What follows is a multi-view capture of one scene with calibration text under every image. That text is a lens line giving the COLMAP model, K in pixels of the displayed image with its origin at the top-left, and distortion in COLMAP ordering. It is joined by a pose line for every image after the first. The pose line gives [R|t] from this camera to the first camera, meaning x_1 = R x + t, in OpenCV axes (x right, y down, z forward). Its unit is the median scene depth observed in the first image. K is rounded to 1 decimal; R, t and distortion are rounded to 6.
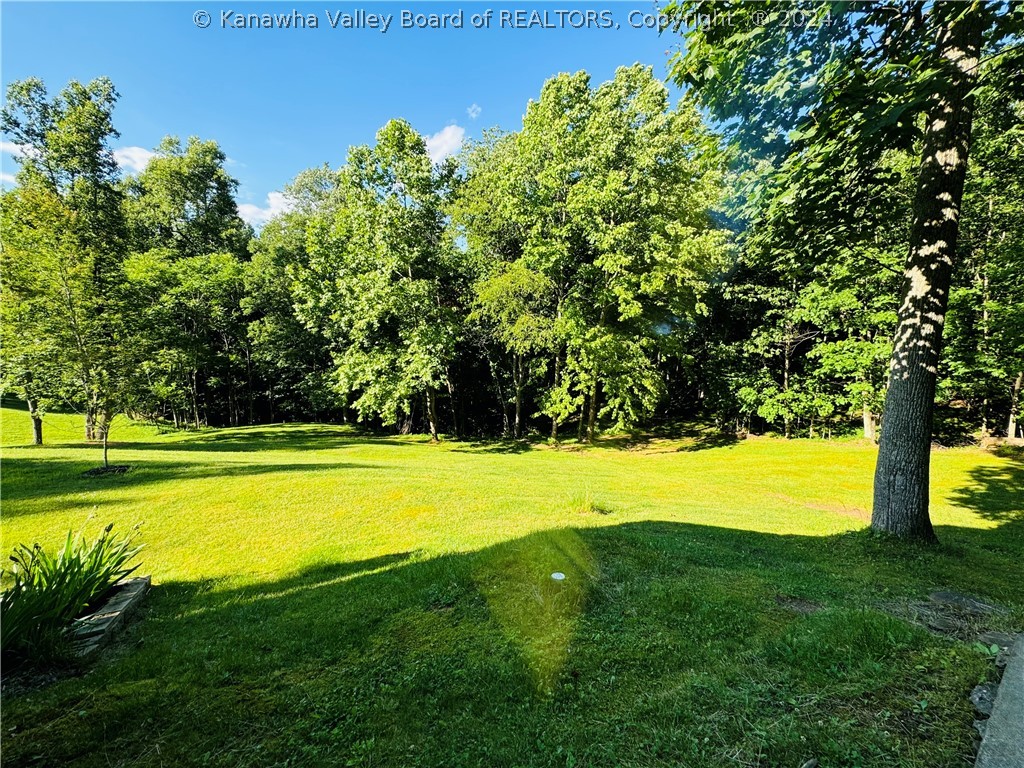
lens RADIAL K [[409.0, 0, 512.0], [0, 409.0, 384.0], [0, 0, 1]] dist [-0.002969, -0.000555]
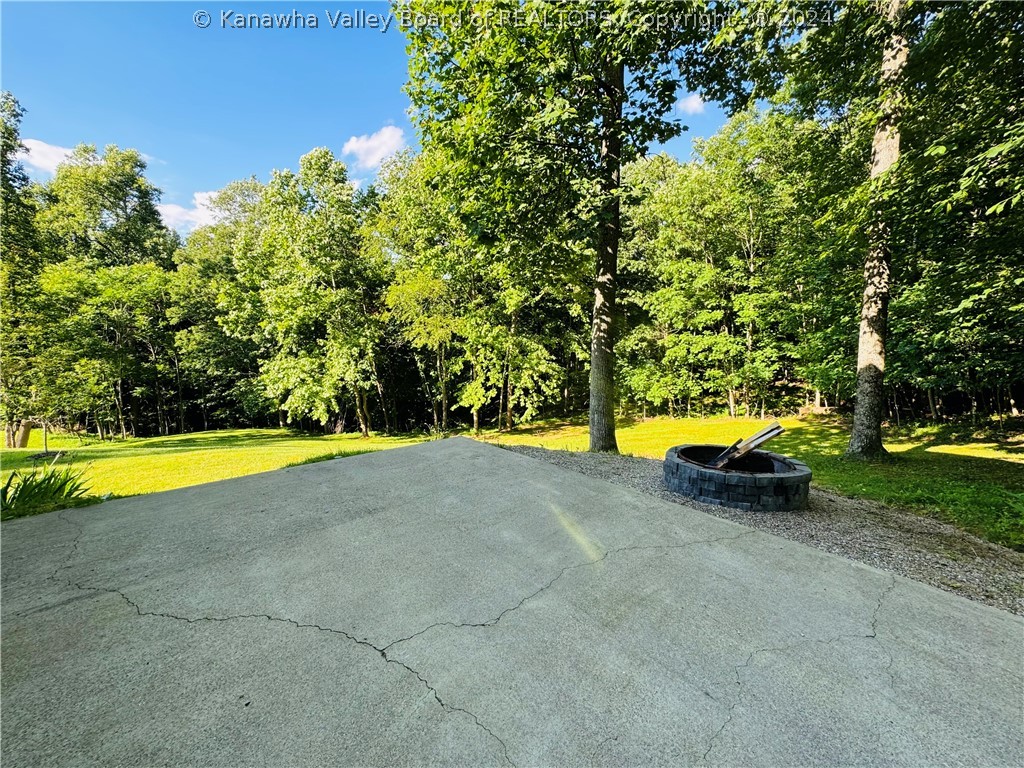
lens RADIAL K [[408.7, 0, 513.0], [0, 408.7, 382.5], [0, 0, 1]] dist [-0.018368, 0.006721]
pose [[0.992807, -0.036922, 0.113893, 0.074068], [0.037891, 0.999262, -0.006360, 0.015657], [-0.113574, 0.010630, 0.993473, -0.102877]]
